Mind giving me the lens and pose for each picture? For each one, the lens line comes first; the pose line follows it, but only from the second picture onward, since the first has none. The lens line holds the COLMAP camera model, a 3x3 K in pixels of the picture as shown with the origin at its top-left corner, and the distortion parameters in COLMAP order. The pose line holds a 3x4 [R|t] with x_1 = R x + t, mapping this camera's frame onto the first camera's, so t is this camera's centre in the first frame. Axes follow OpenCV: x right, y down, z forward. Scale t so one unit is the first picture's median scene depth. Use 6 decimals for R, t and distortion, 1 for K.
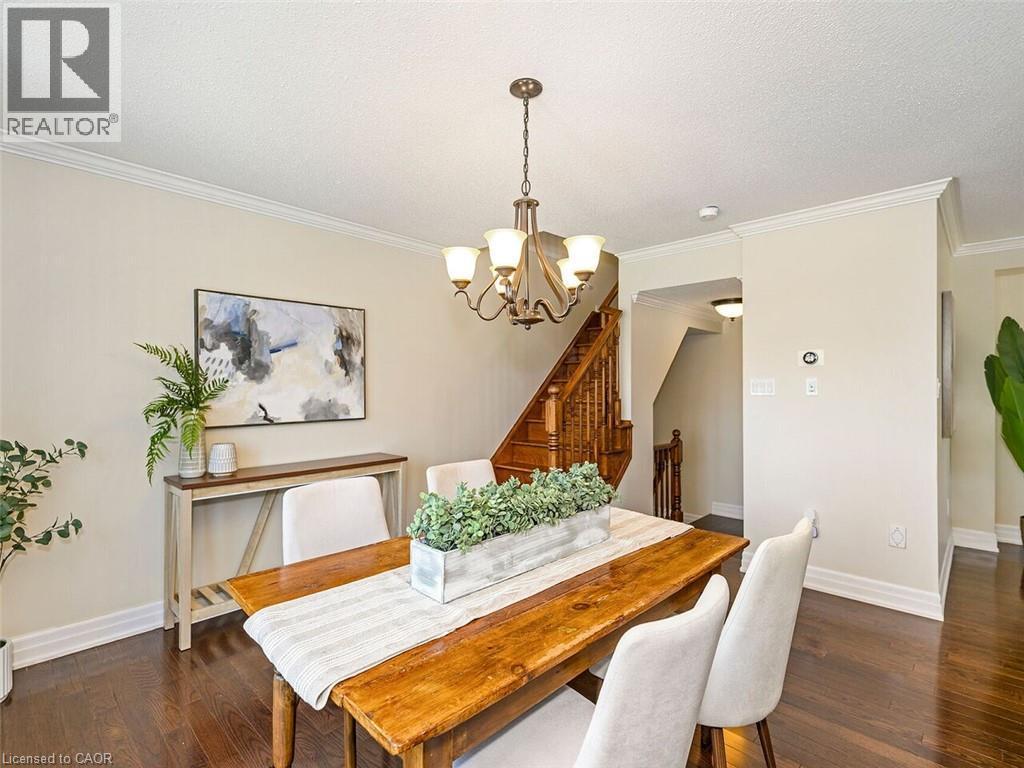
lens RADIAL K [[492.4, 0, 506.9], [0, 492.4, 389.6], [0, 0, 1]] dist [-0.000277, -0.000200]
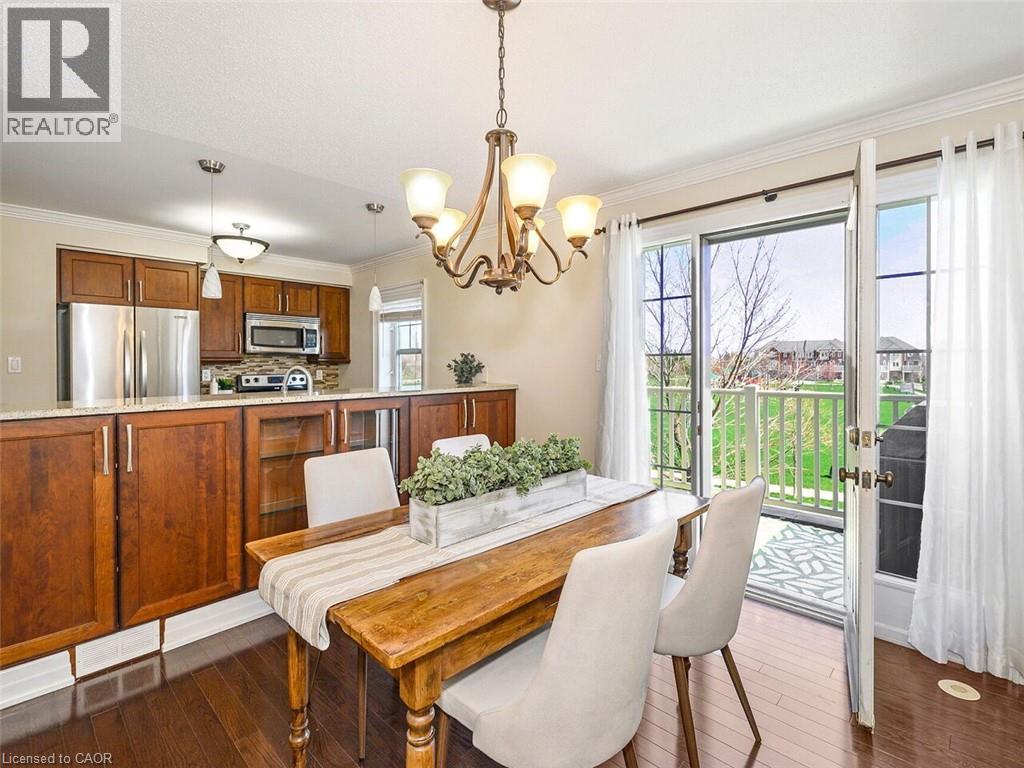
lens RADIAL K [[488.0, 0, 523.1], [0, 488.0, 366.1], [0, 0, 1]] dist [-0.001715, -0.000296]
pose [[-0.999827, 0.009559, -0.015933, 0.012747], [0.009450, 0.999932, 0.006906, -0.008800], [0.015998, 0.006754, -0.999849, 1.096363]]
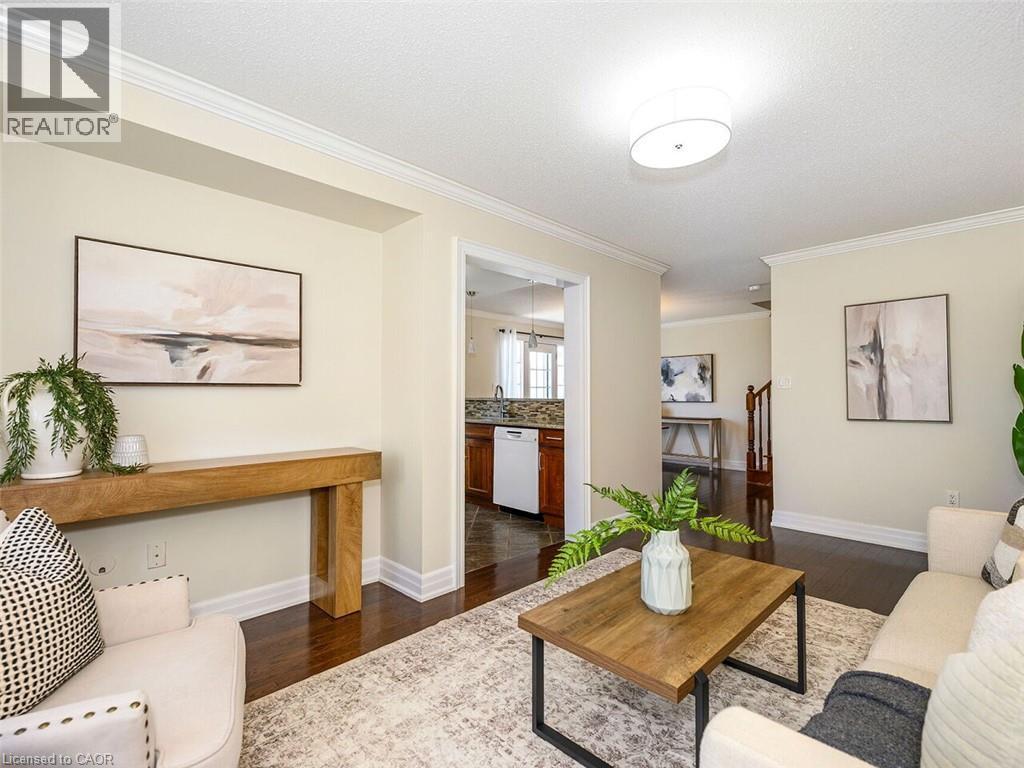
lens RADIAL K [[480.9, 0, 512.0], [0, 480.9, 384.0], [0, 0, 1]] dist [0.003342, 0.000096]
pose [[-0.038728, -0.016912, -0.999107, 2.258107], [-0.001740, 0.999856, -0.016857, 0.017362], [0.999248, 0.001086, -0.038752, 0.191598]]
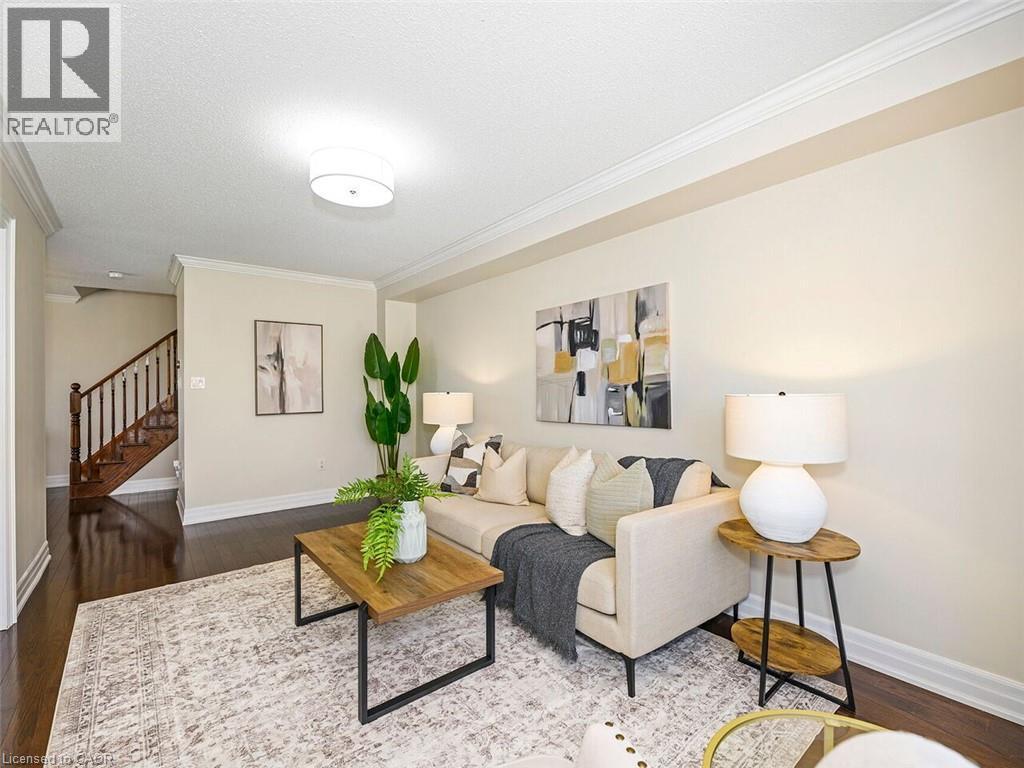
lens RADIAL K [[466.6, 0, 512.0], [0, 466.6, 384.0], [0, 0, 1]] dist [0.001032, -0.001828]
pose [[0.990763, 0.000826, -0.135602, 1.952535], [-0.002310, 0.999939, -0.010788, 0.003866], [0.135585, 0.011002, 0.990705, -0.336805]]
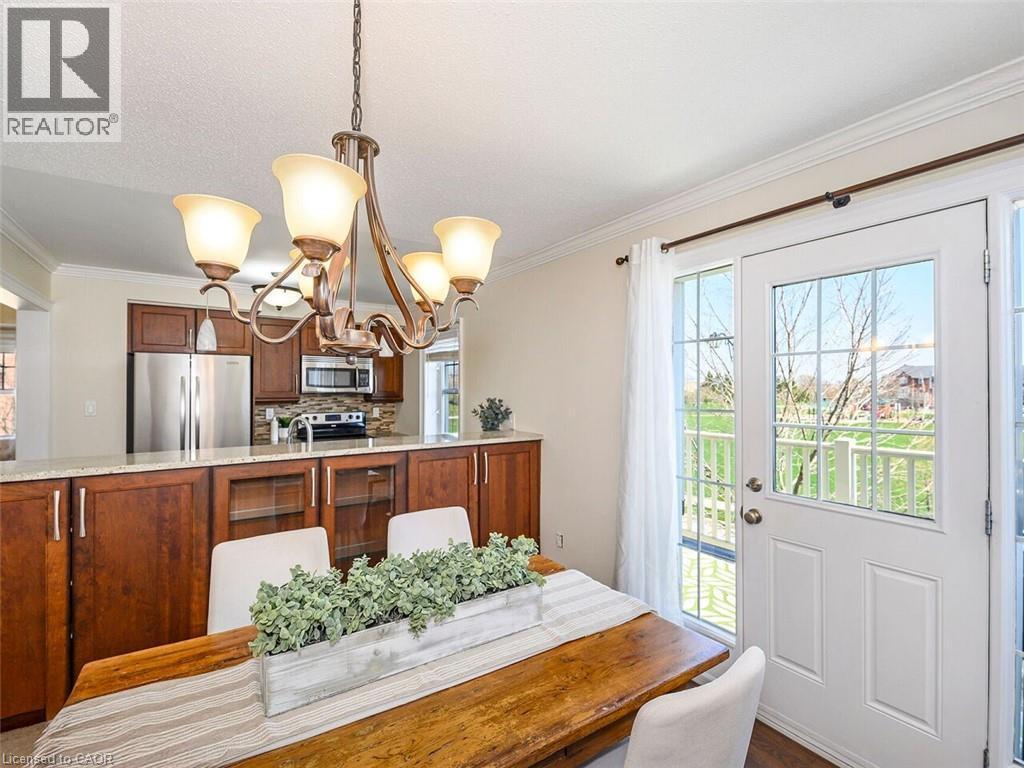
lens RADIAL K [[466.6, 0, 512.0], [0, 466.6, 384.0], [0, 0, 1]] dist [0.001032, -0.001828]
pose [[-0.977839, 0.007270, 0.209234, -0.154033], [0.005109, 0.999928, -0.010869, -0.060652], [-0.209298, -0.009559, -0.977805, 0.905795]]
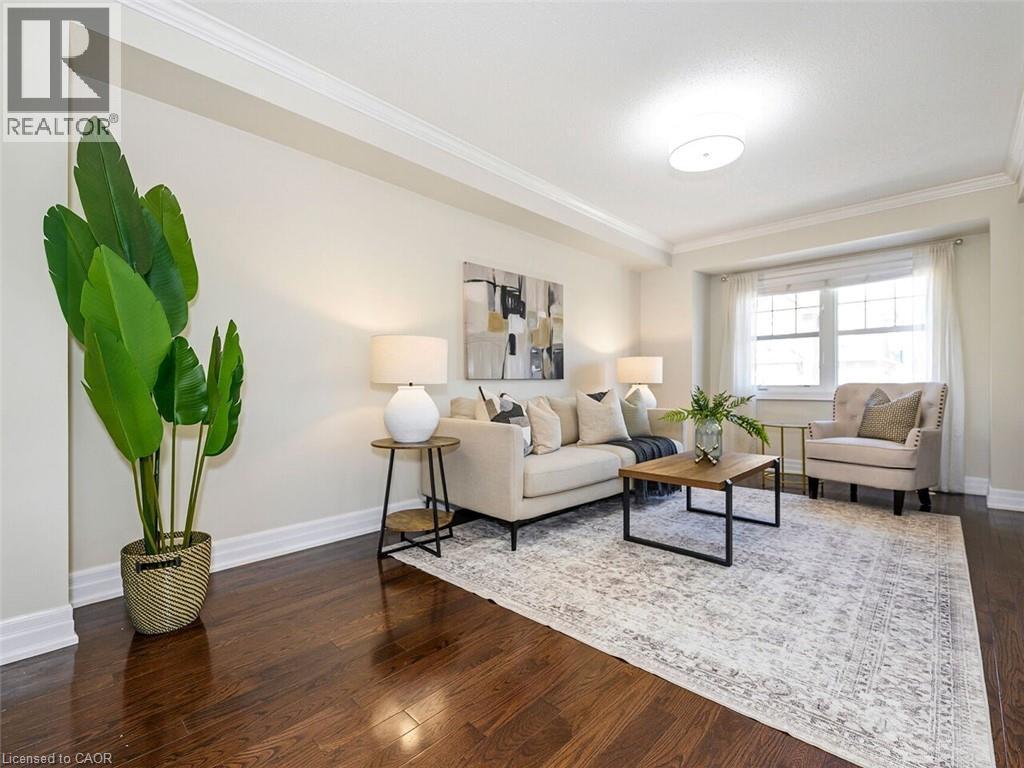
lens RADIAL K [[467.4, 0, 518.8], [0, 467.4, 387.1], [0, 0, 1]] dist [0.002440, -0.006146]
pose [[-0.009525, 0.005645, 0.999939, 0.716944], [0.005614, 0.999969, -0.005592, 0.112119], [-0.999939, 0.005560, -0.009557, 0.755109]]
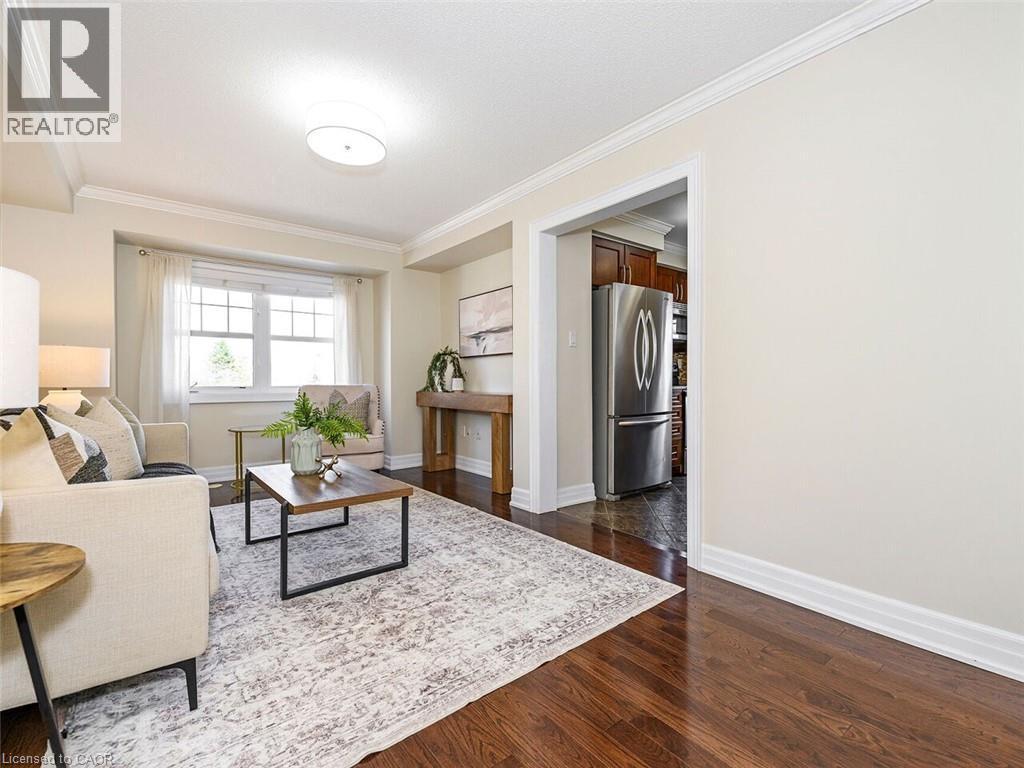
lens RADIAL K [[456.9, 0, 514.7], [0, 456.9, 381.2], [0, 0, 1]] dist [0.001955, -0.000278]
pose [[-0.991608, 0.008089, 0.129027, 1.193936], [0.008879, 0.999945, 0.005550, 0.083849], [-0.128975, 0.006650, -0.991626, 1.157677]]
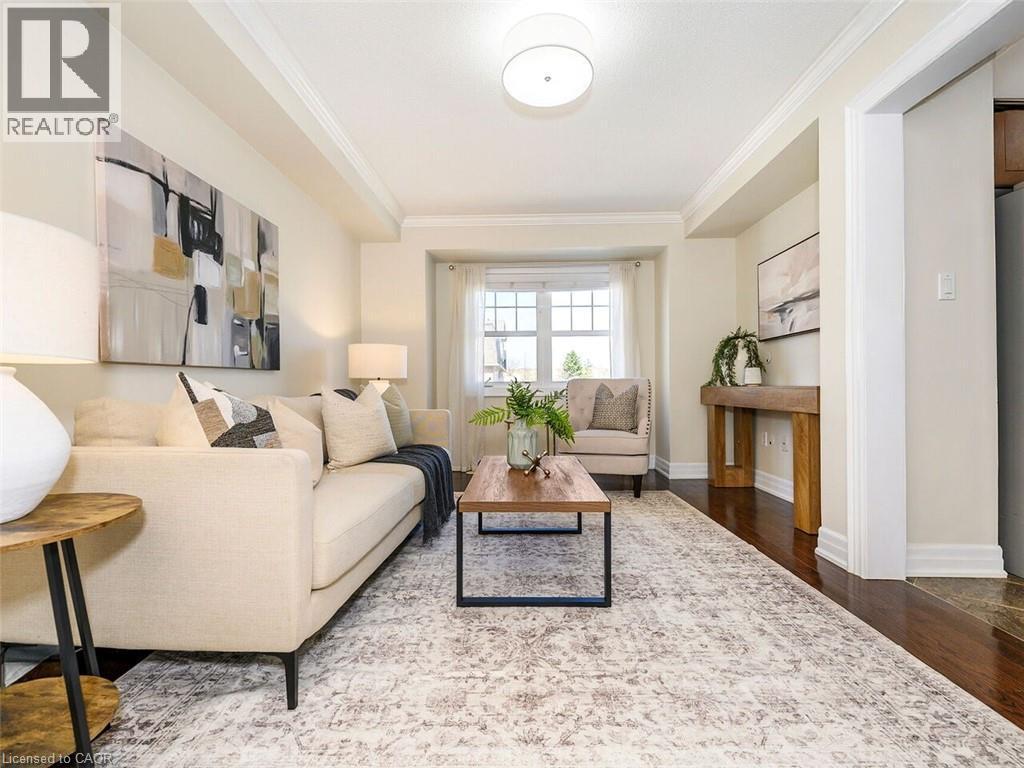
lens RADIAL K [[461.9, 0, 520.2], [0, 461.9, 387.7], [0, 0, 1]] dist [0.025147, -0.016659]
pose [[-0.683104, 0.011383, 0.730232, 1.124425], [0.015420, 0.999880, -0.001162, 0.124179], [-0.730158, 0.010467, -0.683198, 0.889477]]
